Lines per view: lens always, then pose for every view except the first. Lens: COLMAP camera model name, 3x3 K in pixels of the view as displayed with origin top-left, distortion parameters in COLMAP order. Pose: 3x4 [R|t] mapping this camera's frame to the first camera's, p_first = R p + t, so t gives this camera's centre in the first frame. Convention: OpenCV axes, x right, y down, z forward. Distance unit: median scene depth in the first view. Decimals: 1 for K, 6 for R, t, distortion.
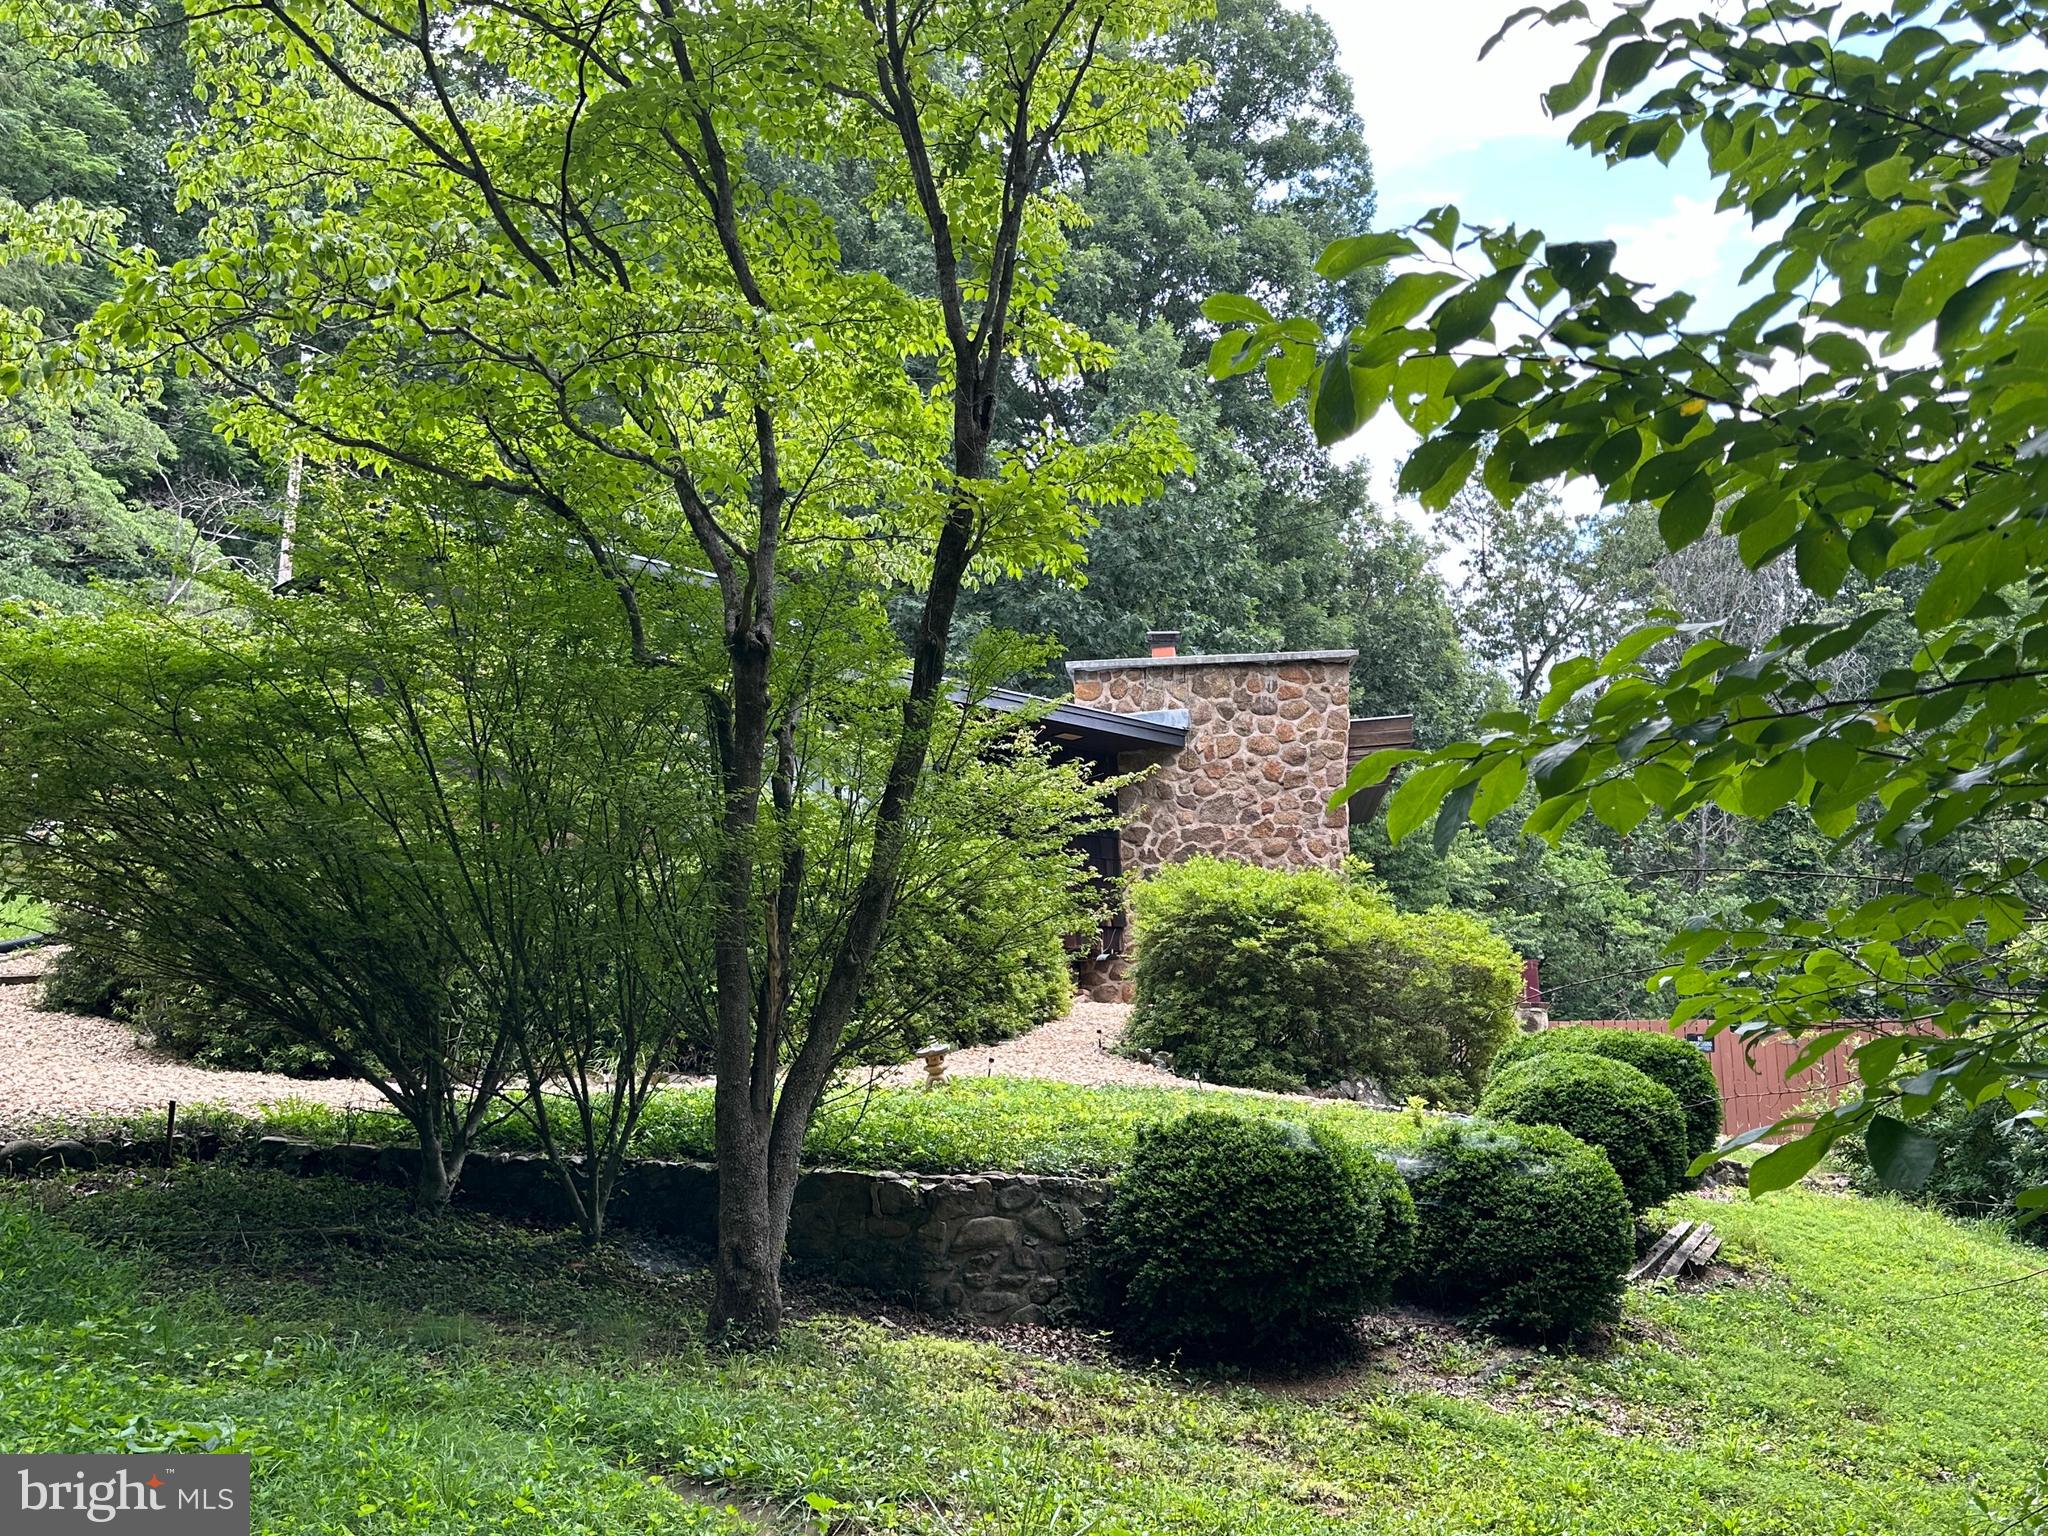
lens RADIAL K [[1851.8, 0, 1020.5], [0, 1851.8, 765.2], [0, 0, 1]] dist [0.064435, -0.000322]
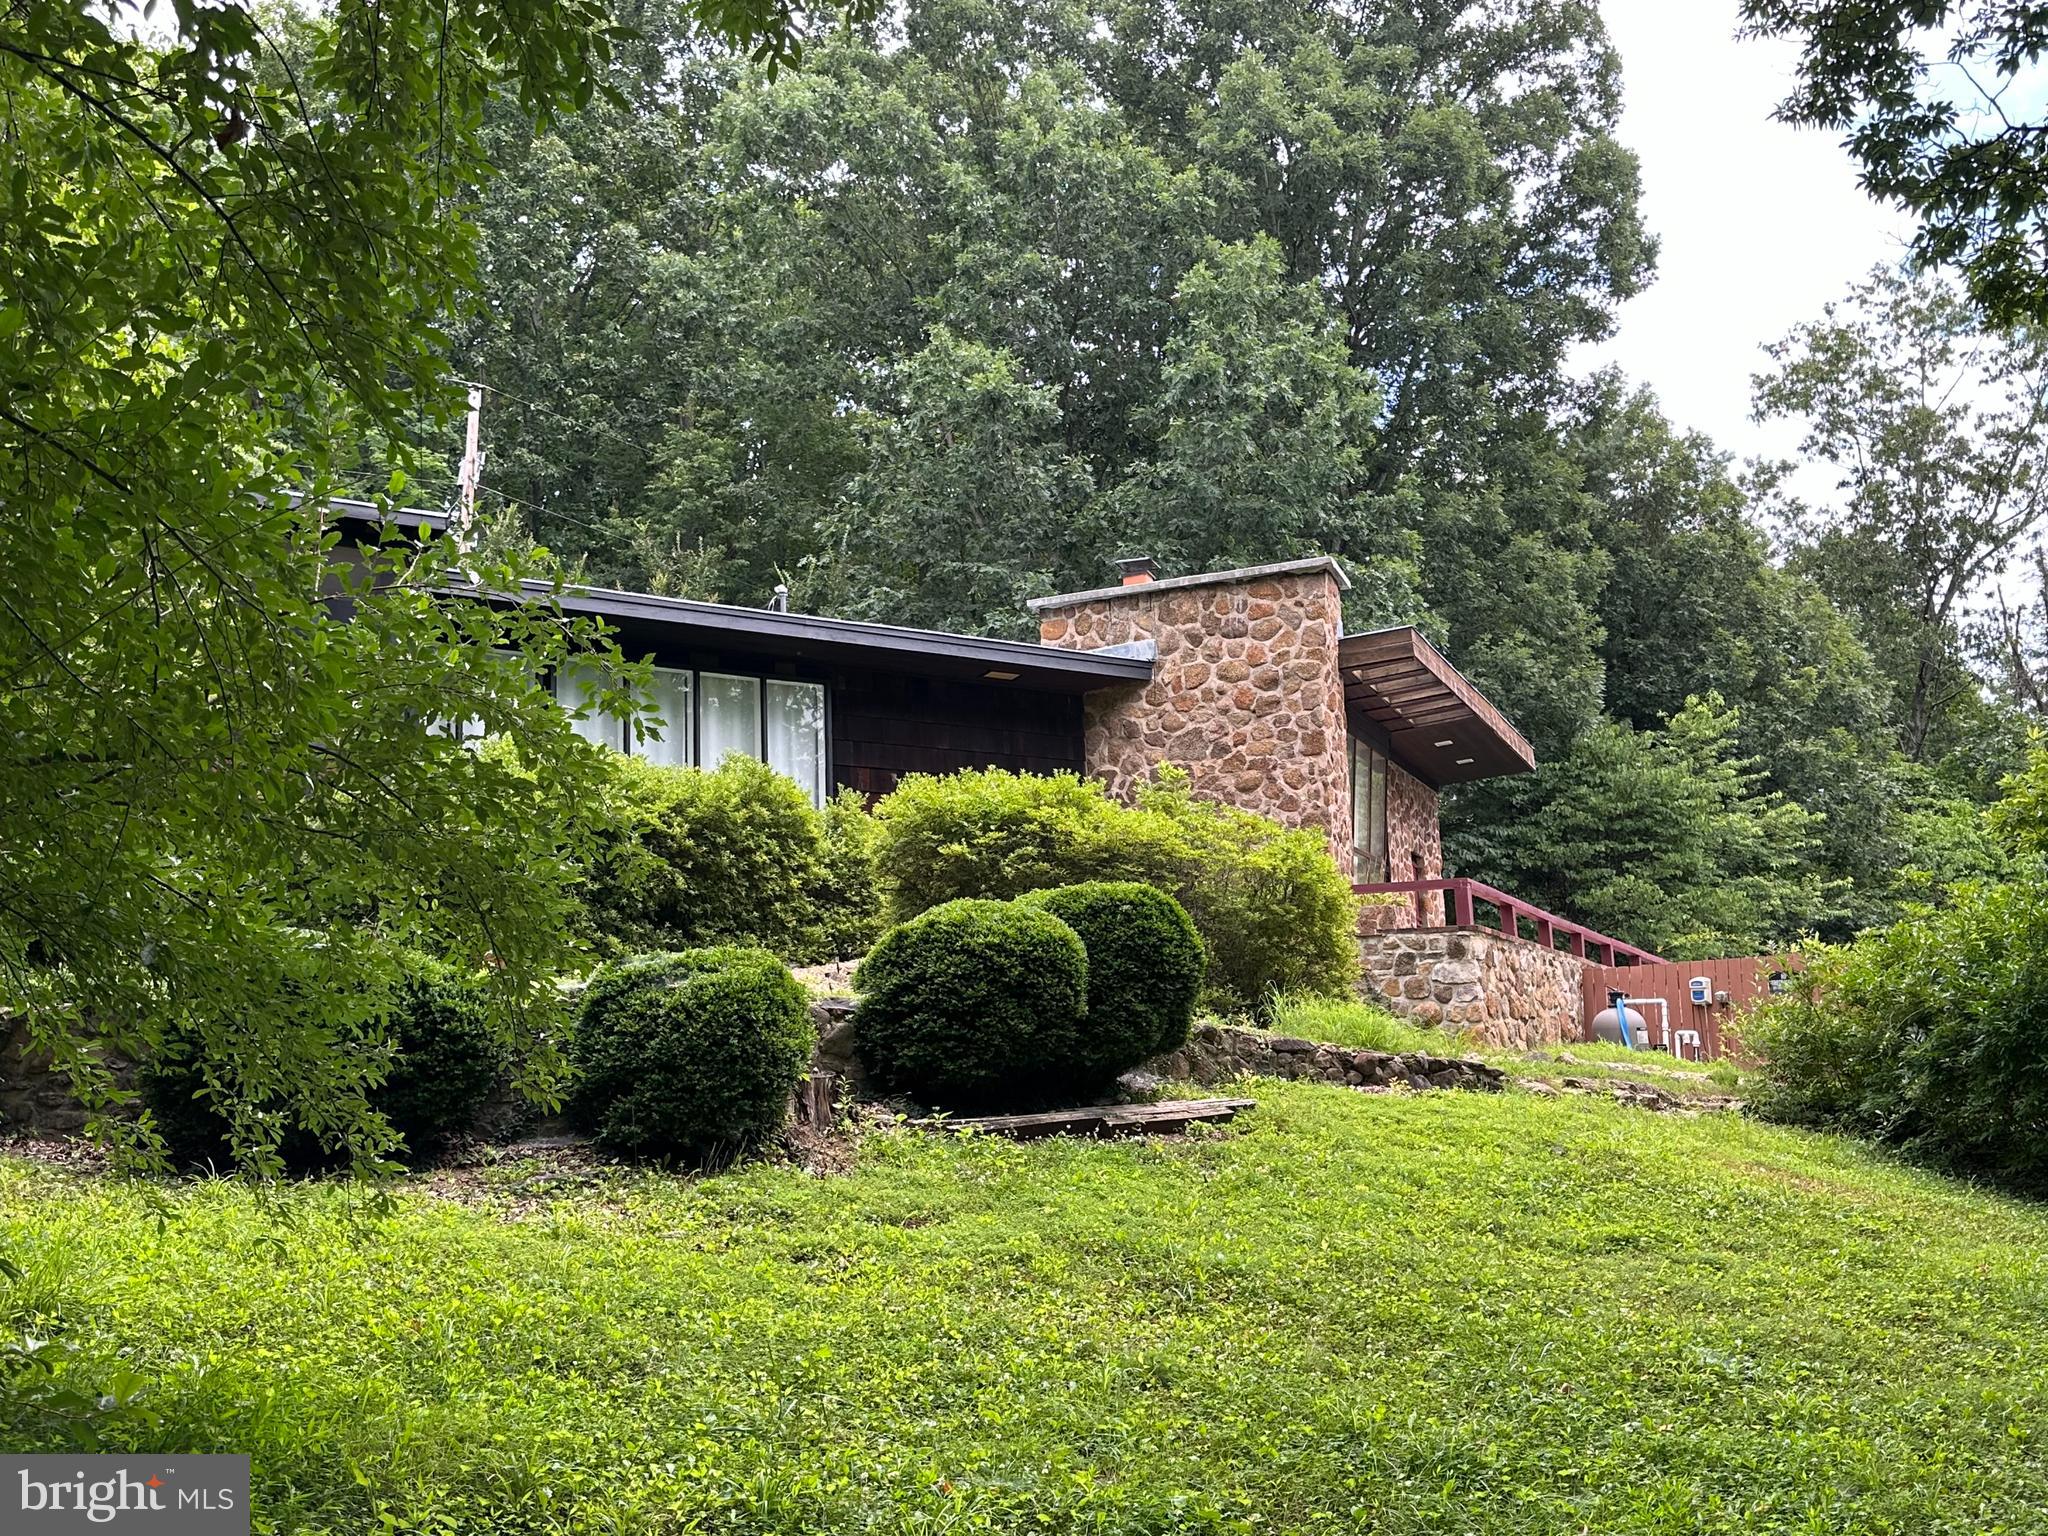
lens RADIAL K [[2002.0, 0, 1026.4], [0, 2002.0, 771.0], [0, 0, 1]] dist [0.095458, 0.000000]
pose [[0.960022, -0.067467, -0.271671, 0.296648], [0.061638, 0.997649, -0.029945, 0.061097], [0.273052, 0.012003, 0.961924, 0.028350]]
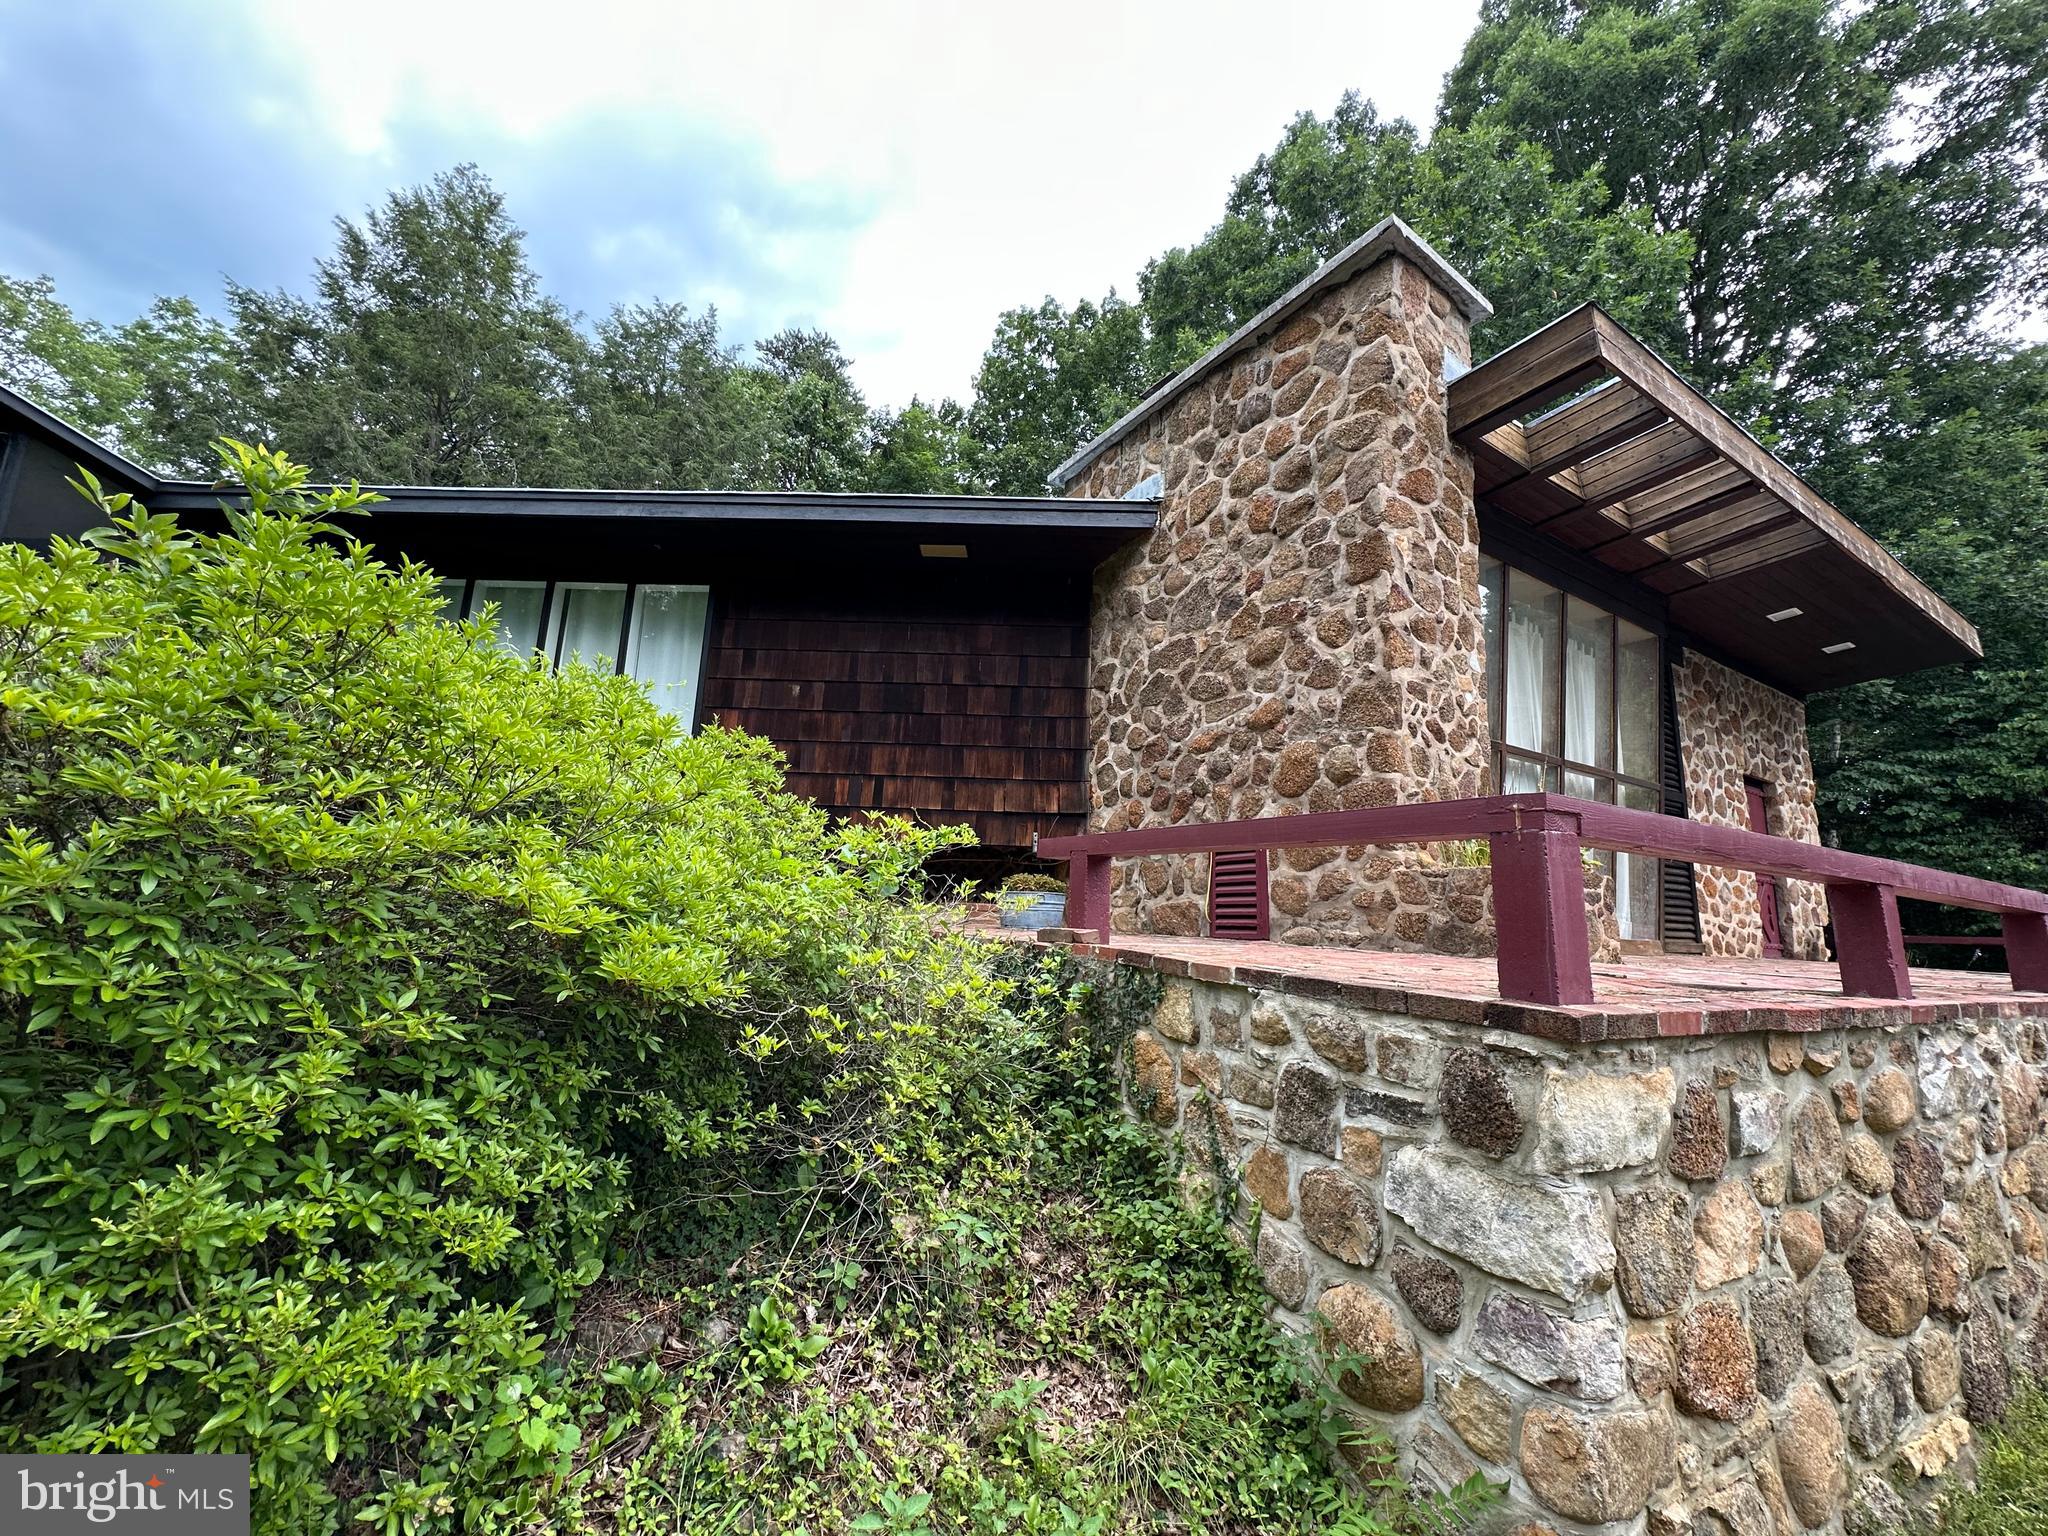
lens RADIAL K [[825.0, 0, 1027.4], [0, 825.0, 769.1], [0, 0, 1]] dist [-0.002613, 0.000534]
pose [[0.623194, -0.104905, -0.775000, 0.273165], [0.070734, 0.994462, -0.077733, 0.091845], [0.778862, -0.006377, 0.627163, 0.788934]]
